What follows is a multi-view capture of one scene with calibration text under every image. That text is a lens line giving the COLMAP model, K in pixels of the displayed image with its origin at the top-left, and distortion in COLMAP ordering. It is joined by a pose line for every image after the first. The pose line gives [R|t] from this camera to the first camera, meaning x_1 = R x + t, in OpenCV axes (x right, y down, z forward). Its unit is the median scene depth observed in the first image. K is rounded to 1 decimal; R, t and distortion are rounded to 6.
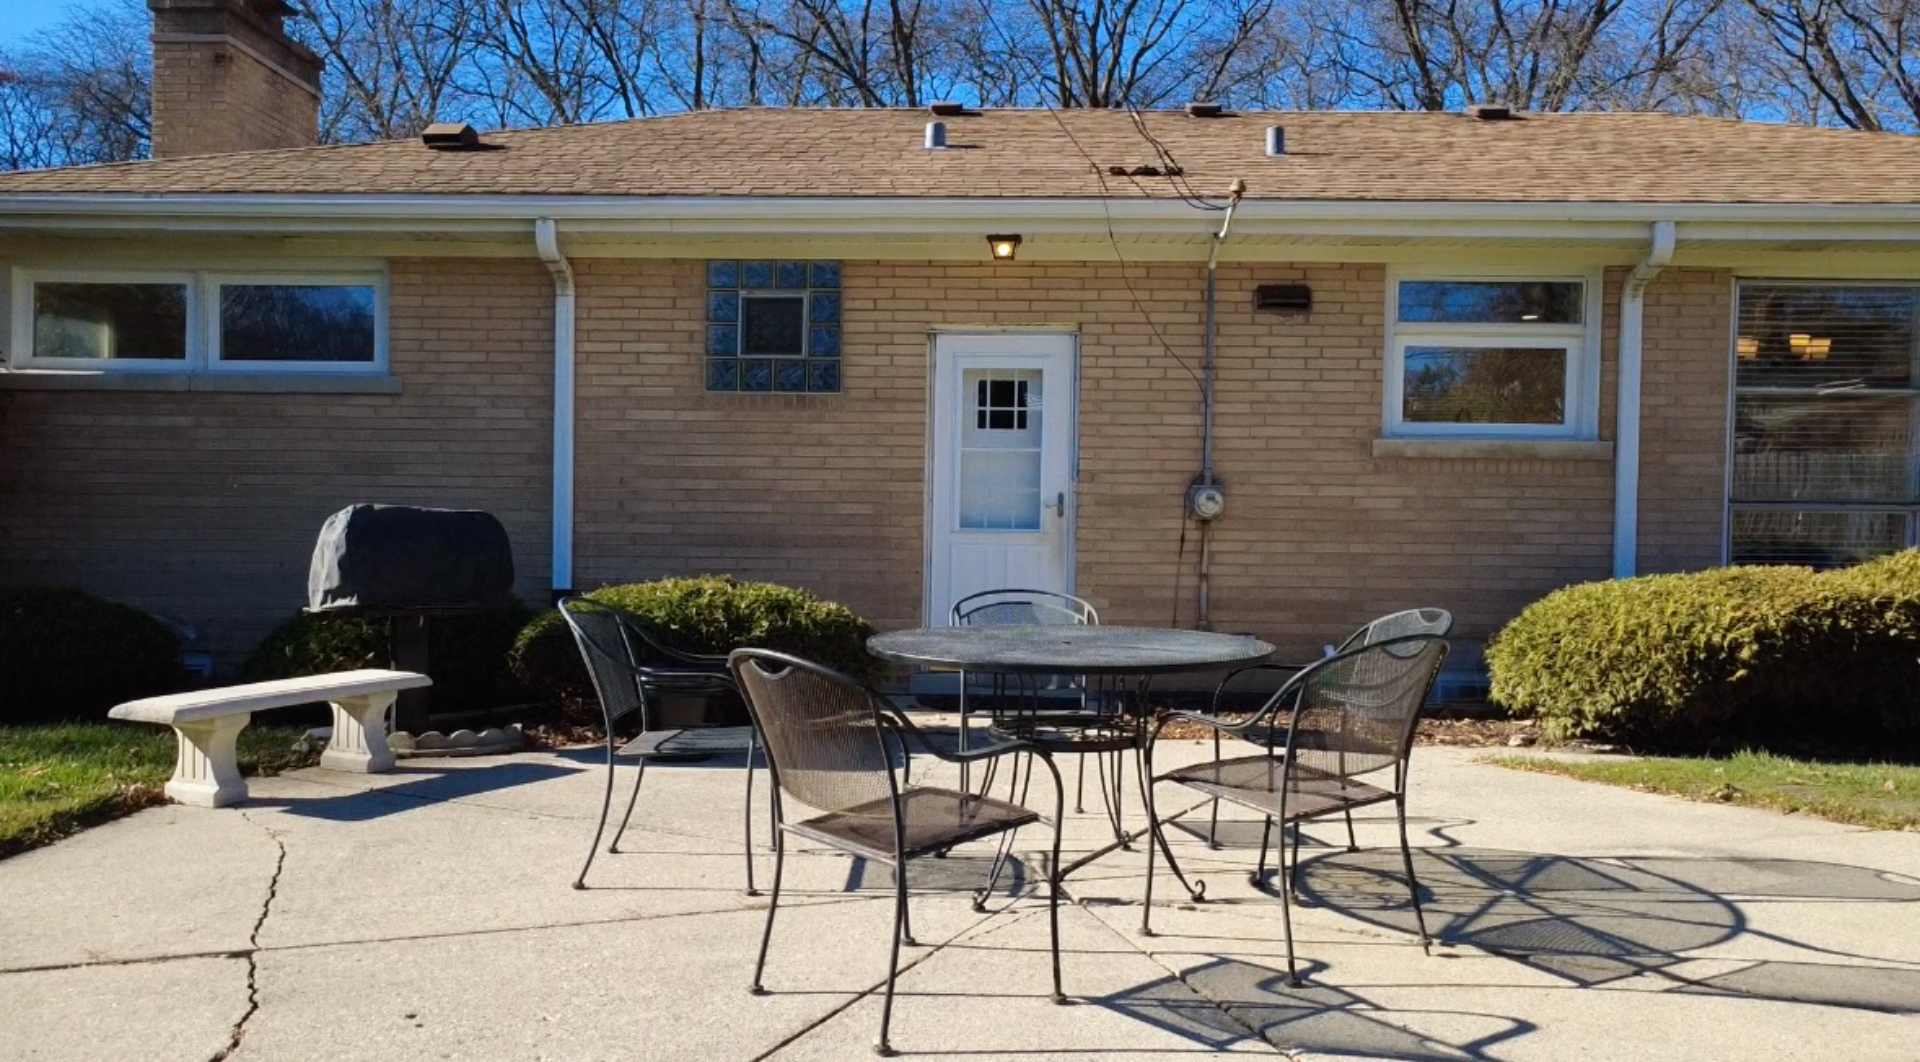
lens RADIAL K [[1393.2, 0, 960.0], [0, 1393.2, 531.0], [0, 0, 1]] dist [-0.001568, -0.000381]
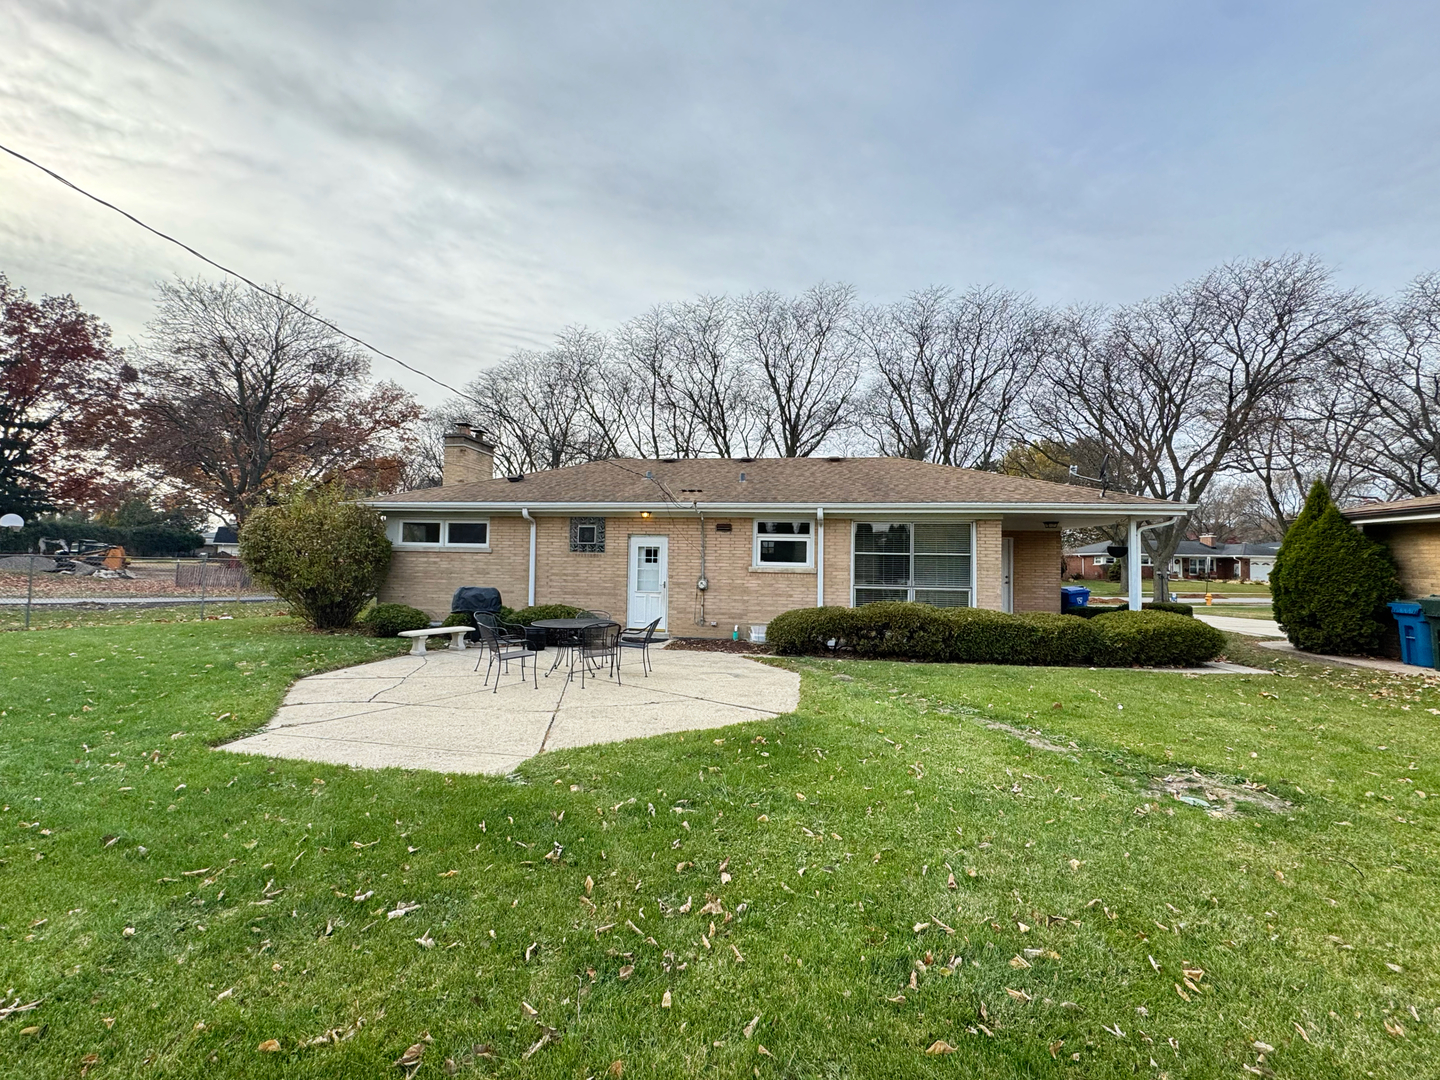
lens RADIAL K [[575.2, 0, 720.0], [0, 575.2, 540.0], [0, 0, 1]] dist [0.000000, -0.000056]
pose [[0.991569, 0.000758, -0.129581, 0.406637], [-0.009108, 0.997917, -0.063857, -0.039877], [0.129263, 0.064499, 0.989510, -0.450454]]
